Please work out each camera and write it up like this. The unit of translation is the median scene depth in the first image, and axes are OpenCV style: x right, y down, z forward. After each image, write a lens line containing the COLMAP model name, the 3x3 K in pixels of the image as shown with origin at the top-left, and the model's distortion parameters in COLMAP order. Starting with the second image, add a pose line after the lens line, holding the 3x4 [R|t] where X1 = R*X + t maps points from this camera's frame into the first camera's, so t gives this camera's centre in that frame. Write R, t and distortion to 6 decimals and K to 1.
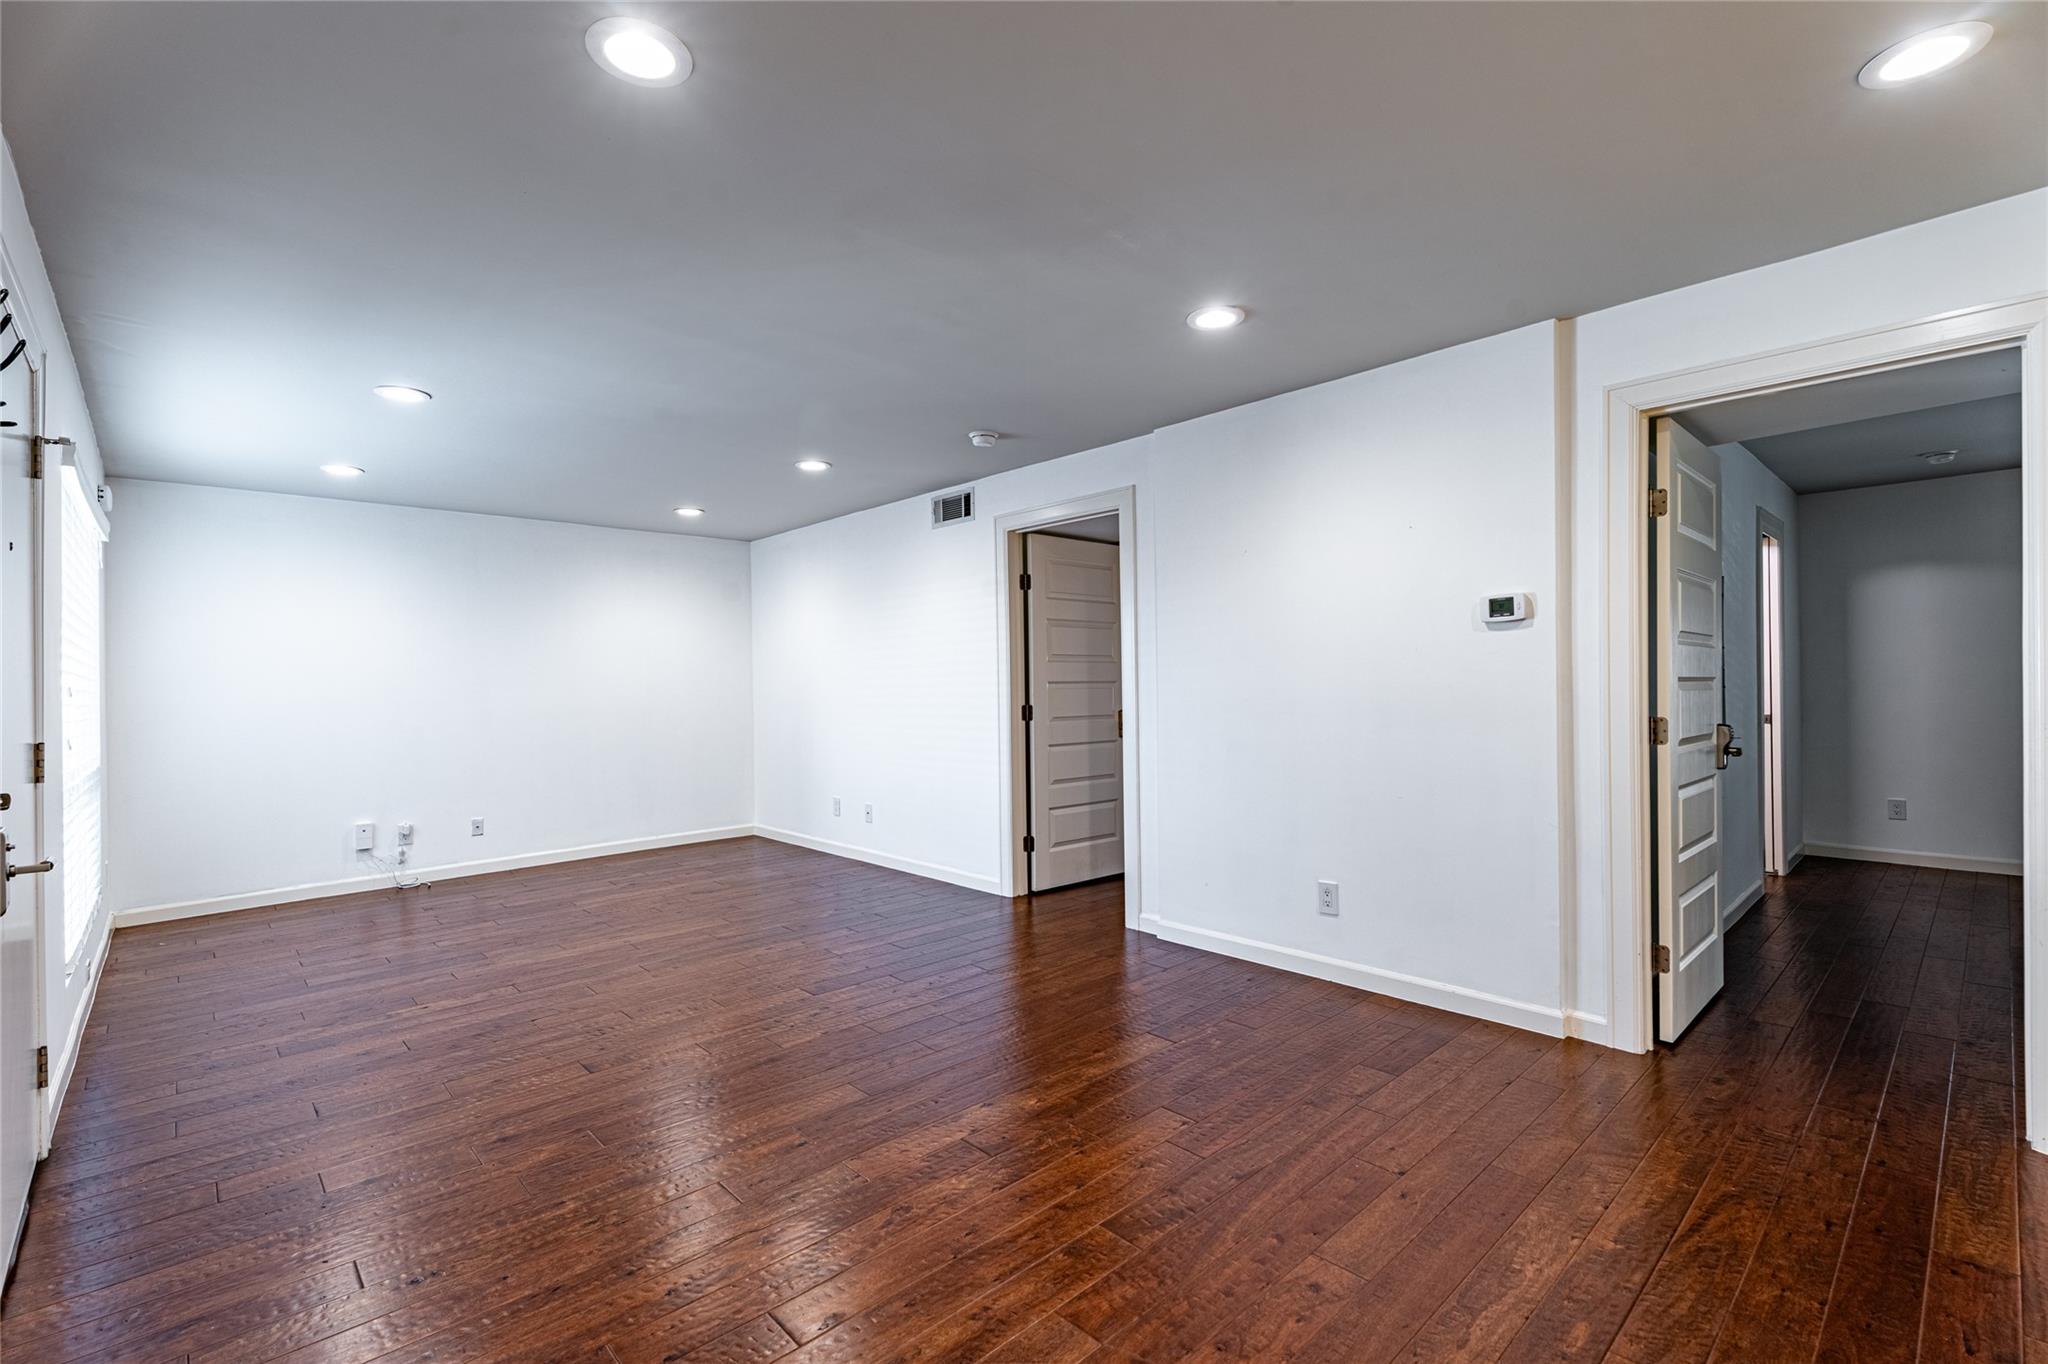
lens RADIAL K [[908.2, 0, 1011.0], [0, 908.2, 654.0], [0, 0, 1]] dist [-0.000587, -0.000106]
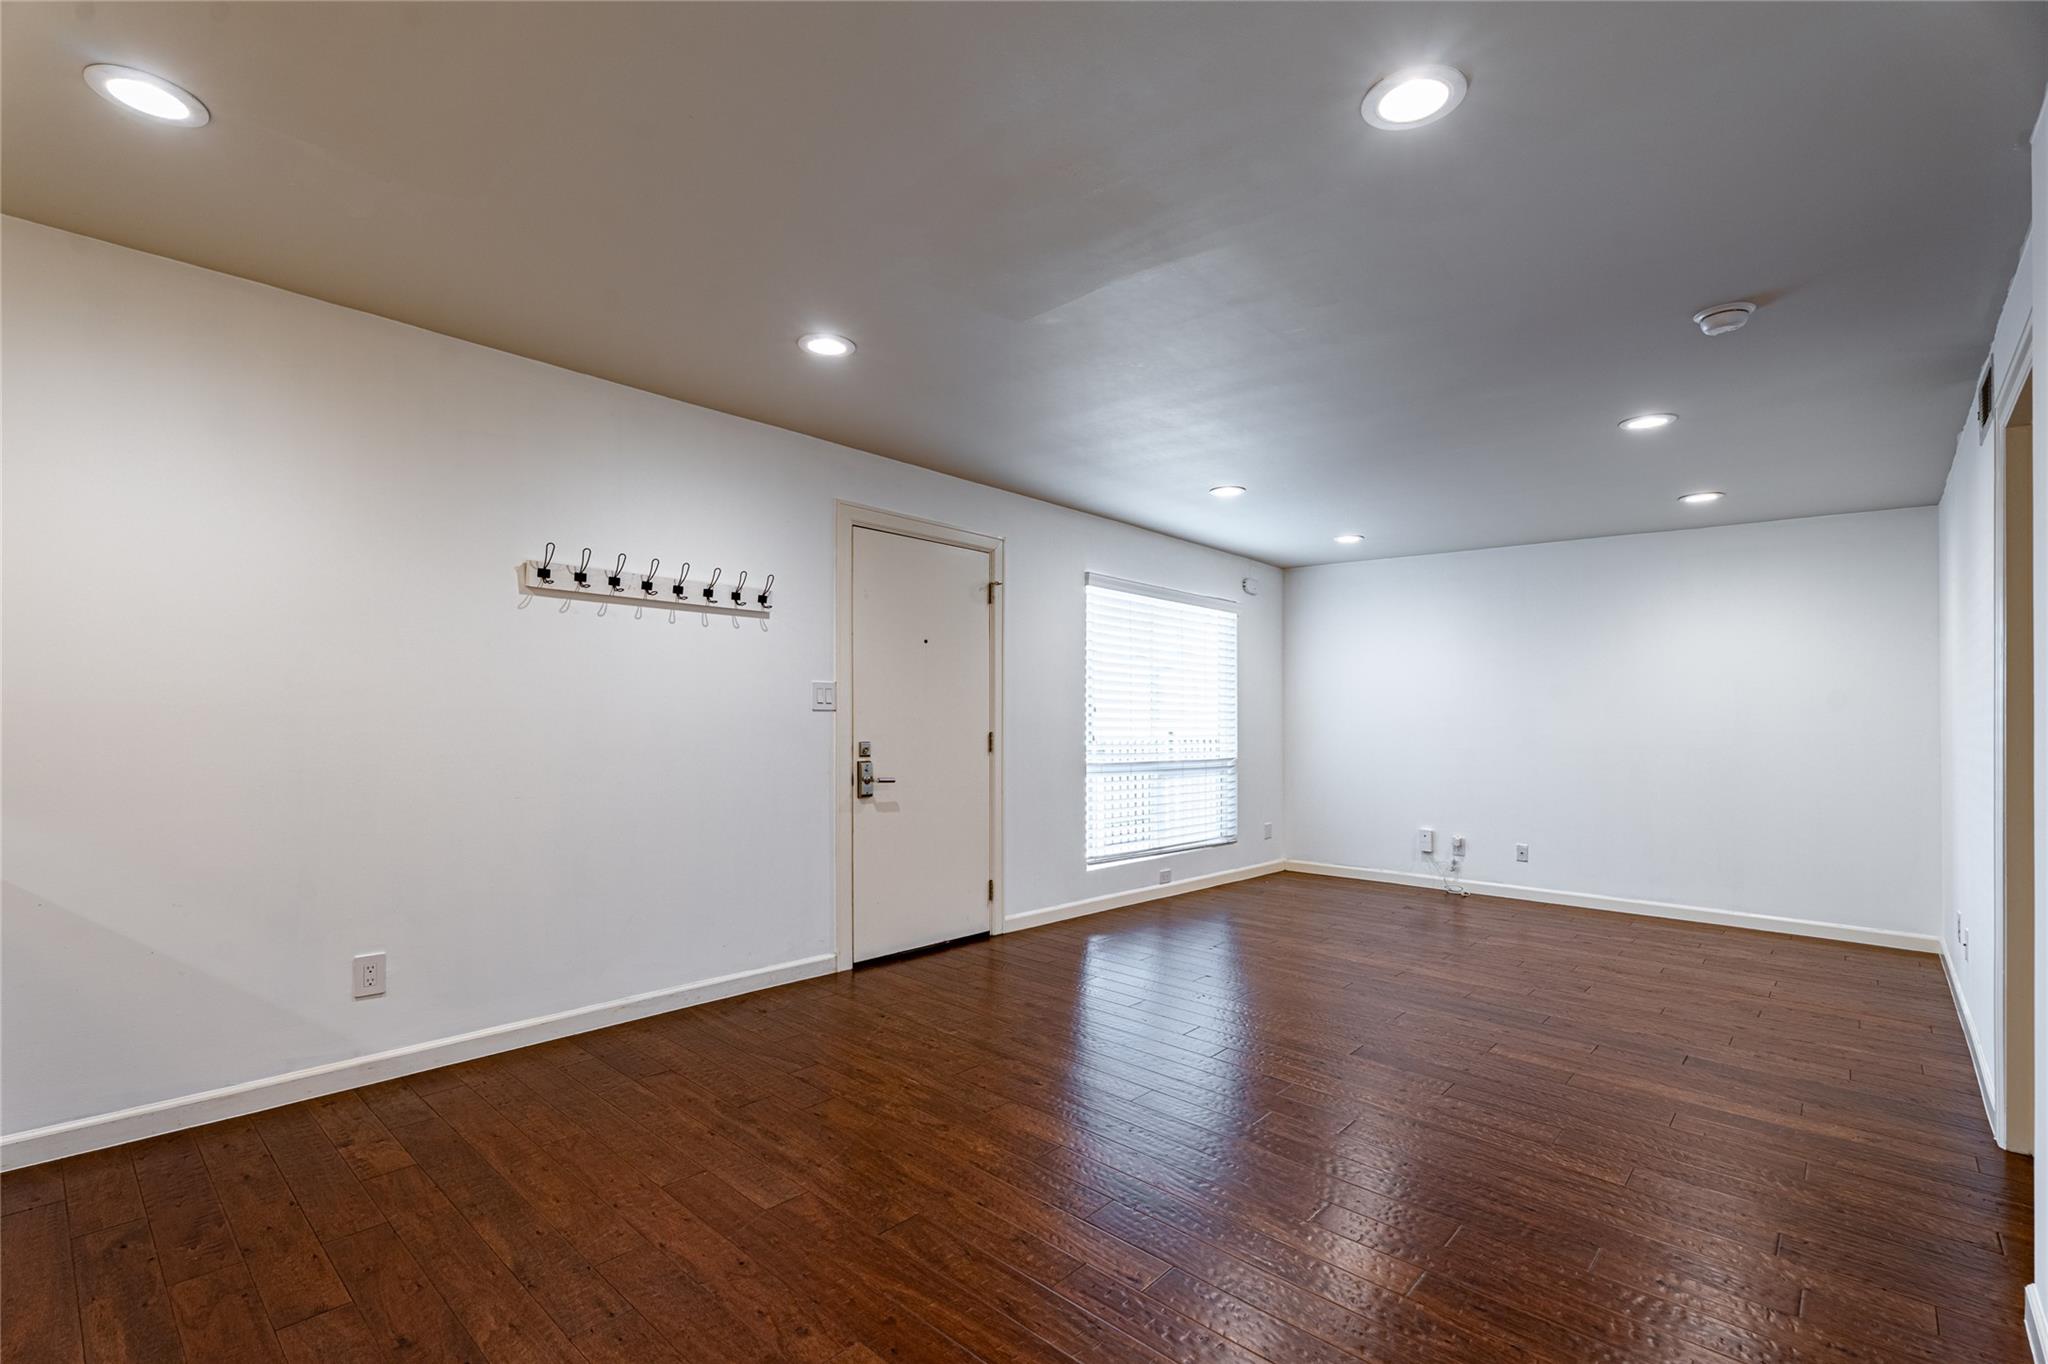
lens RADIAL K [[908.2, 0, 994.6], [0, 908.2, 693.2], [0, 0, 1]] dist [-0.000587, -0.000106]
pose [[0.073214, -0.003610, -0.997310, 0.419933], [0.013652, 0.999903, -0.002617, 0.006047], [0.997223, -0.013423, 0.073256, 0.363776]]
